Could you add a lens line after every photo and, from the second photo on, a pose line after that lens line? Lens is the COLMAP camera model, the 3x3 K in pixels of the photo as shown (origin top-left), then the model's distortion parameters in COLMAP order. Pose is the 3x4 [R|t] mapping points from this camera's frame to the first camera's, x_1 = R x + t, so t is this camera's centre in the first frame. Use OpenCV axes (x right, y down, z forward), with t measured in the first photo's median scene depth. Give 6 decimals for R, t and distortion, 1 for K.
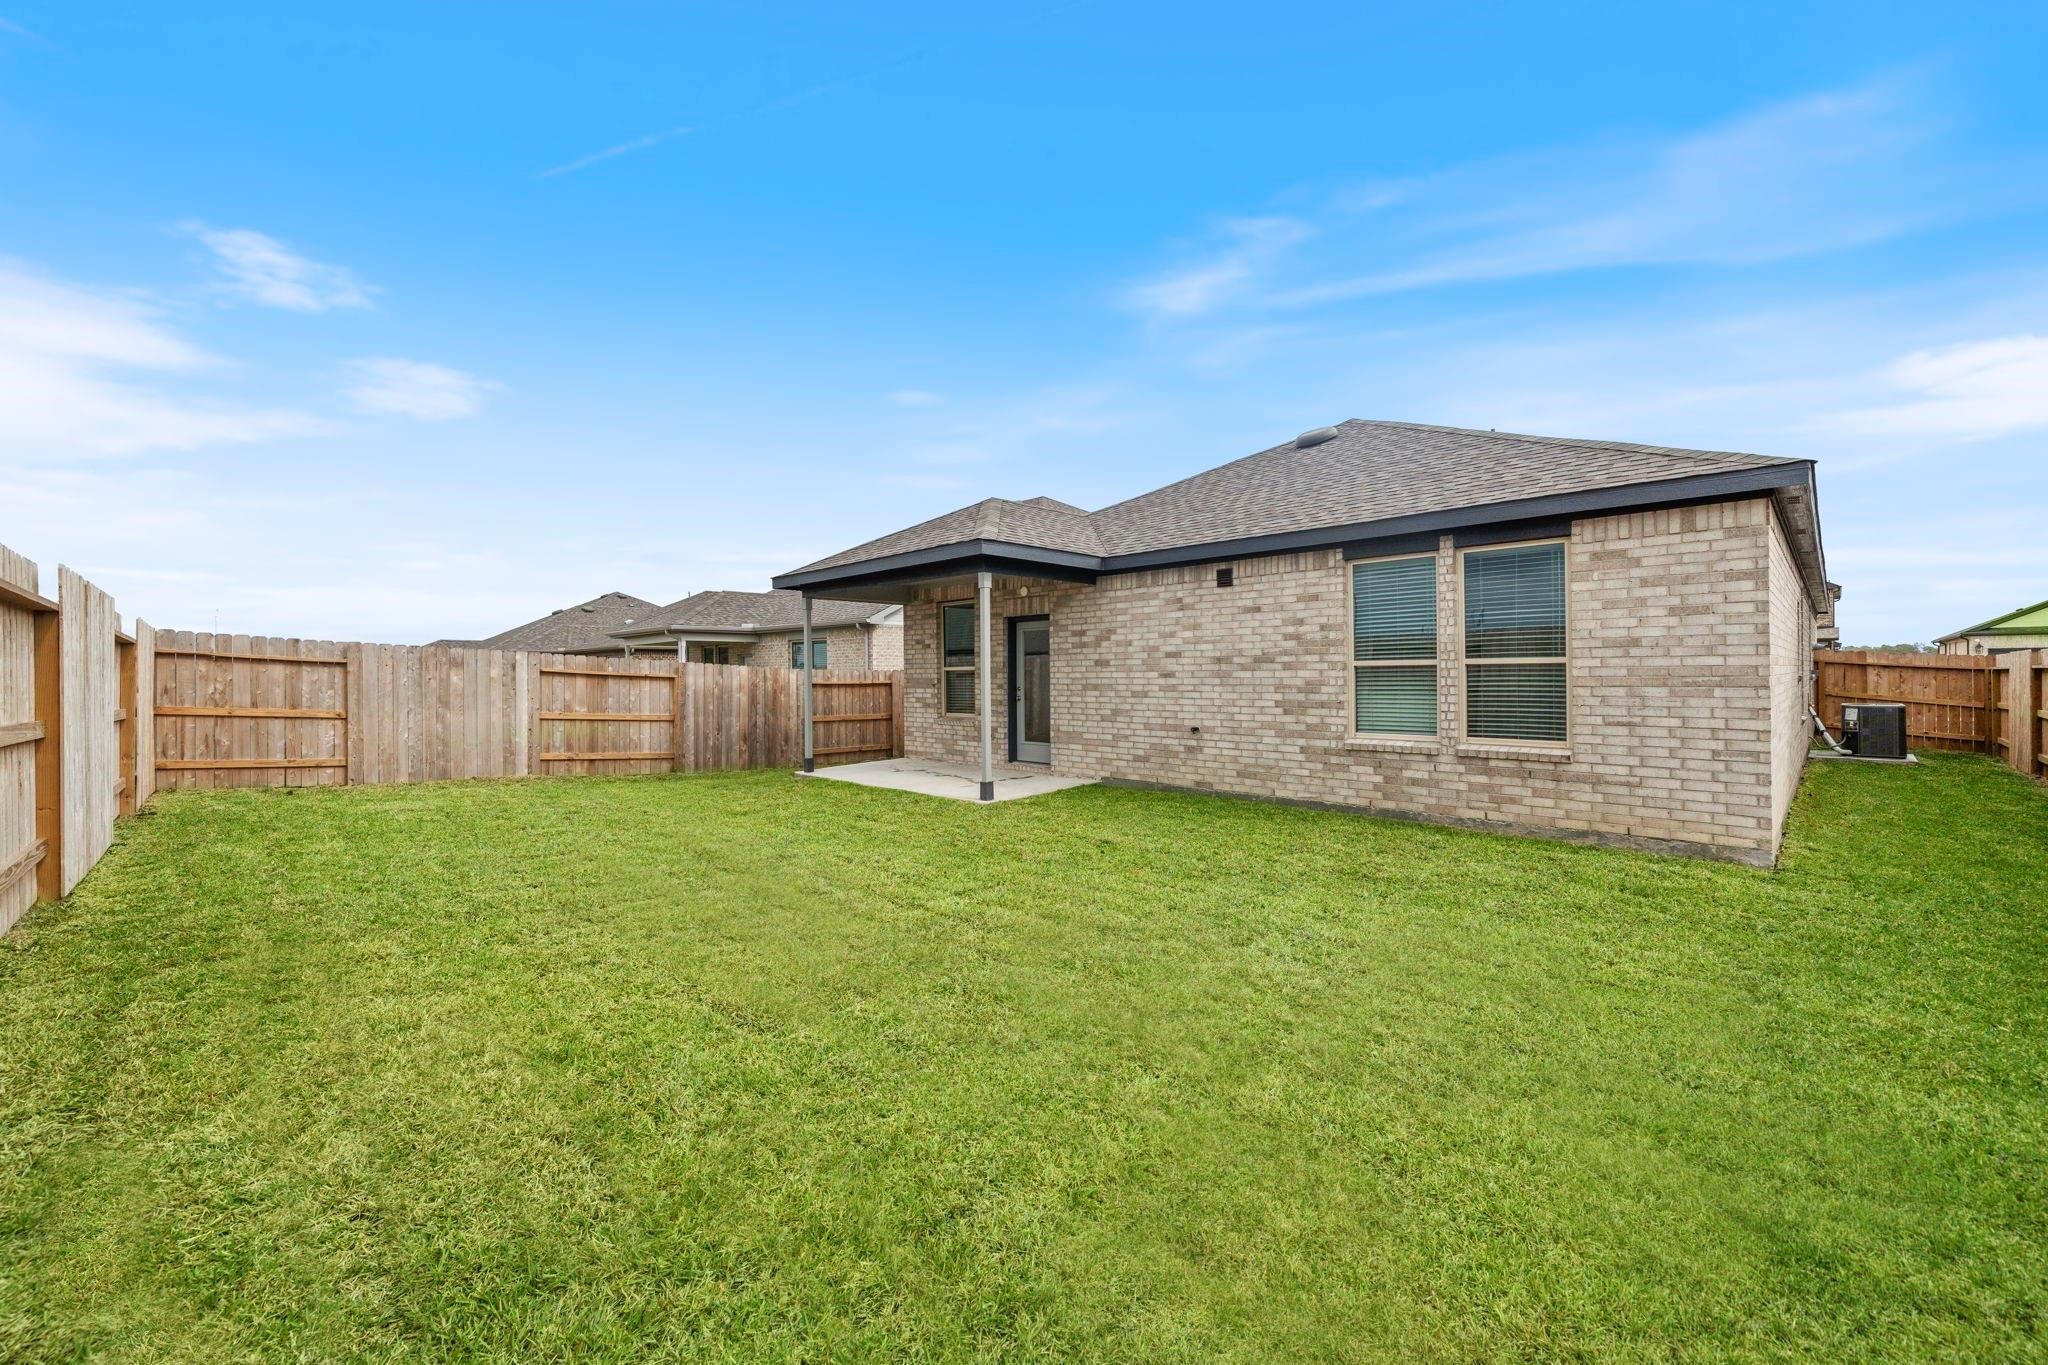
lens RADIAL K [[800.4, 0, 1024.0], [0, 800.4, 682.5], [0, 0, 1]] dist [-0.000447, -0.000020]
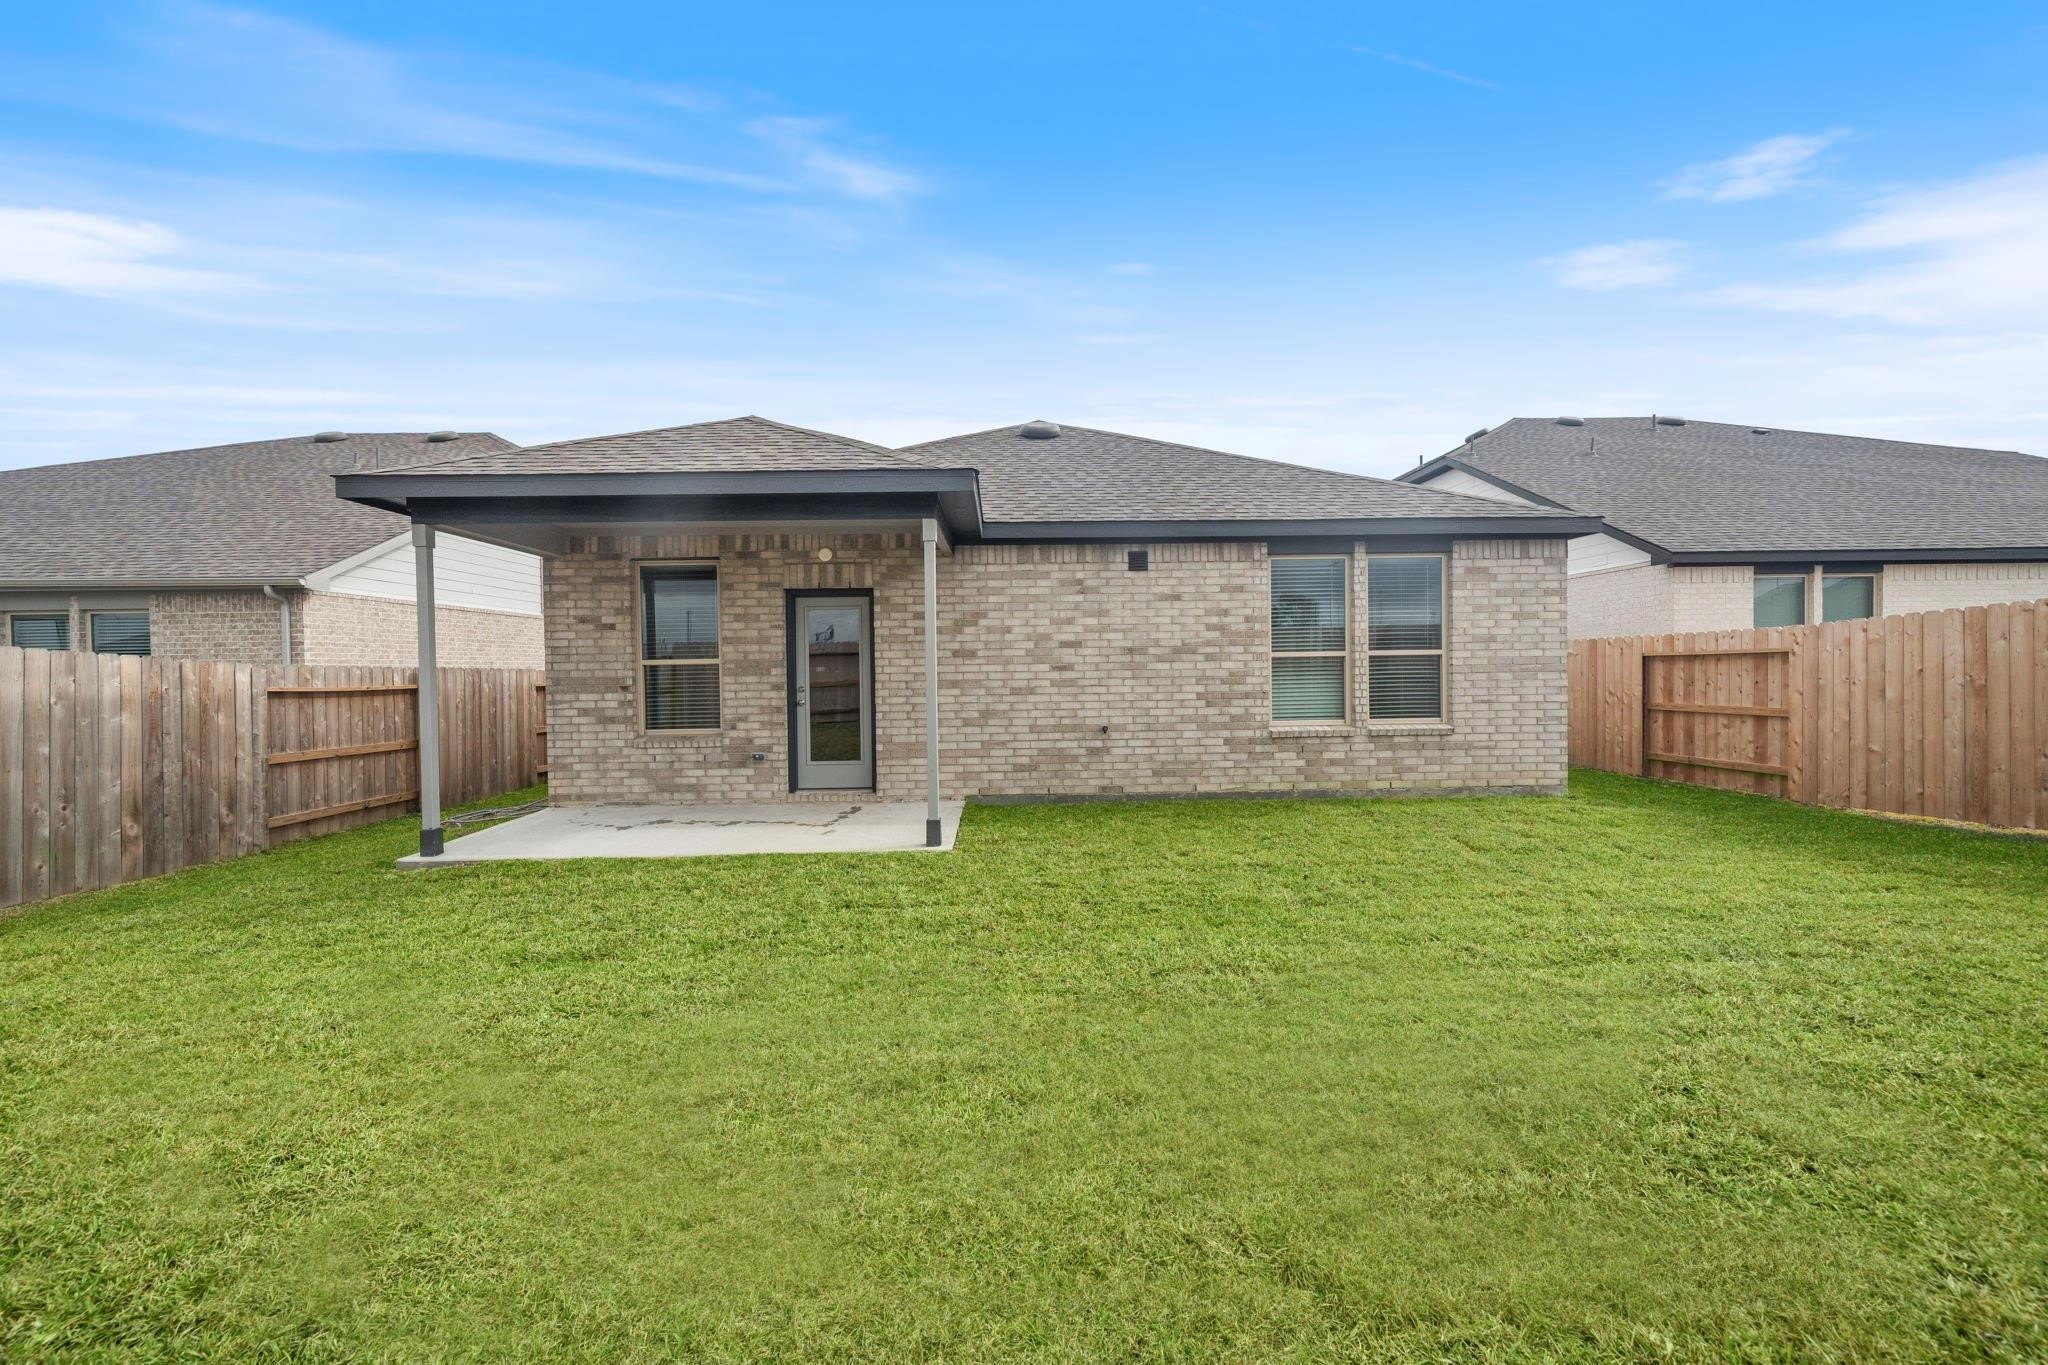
lens RADIAL K [[800.4, 0, 1024.0], [0, 800.4, 682.5], [0, 0, 1]] dist [-0.000447, -0.000020]
pose [[0.688308, -0.013670, 0.725290, -0.528700], [0.016594, 0.999858, 0.003098, 0.003584], [-0.725229, 0.009903, 0.688436, 0.483678]]
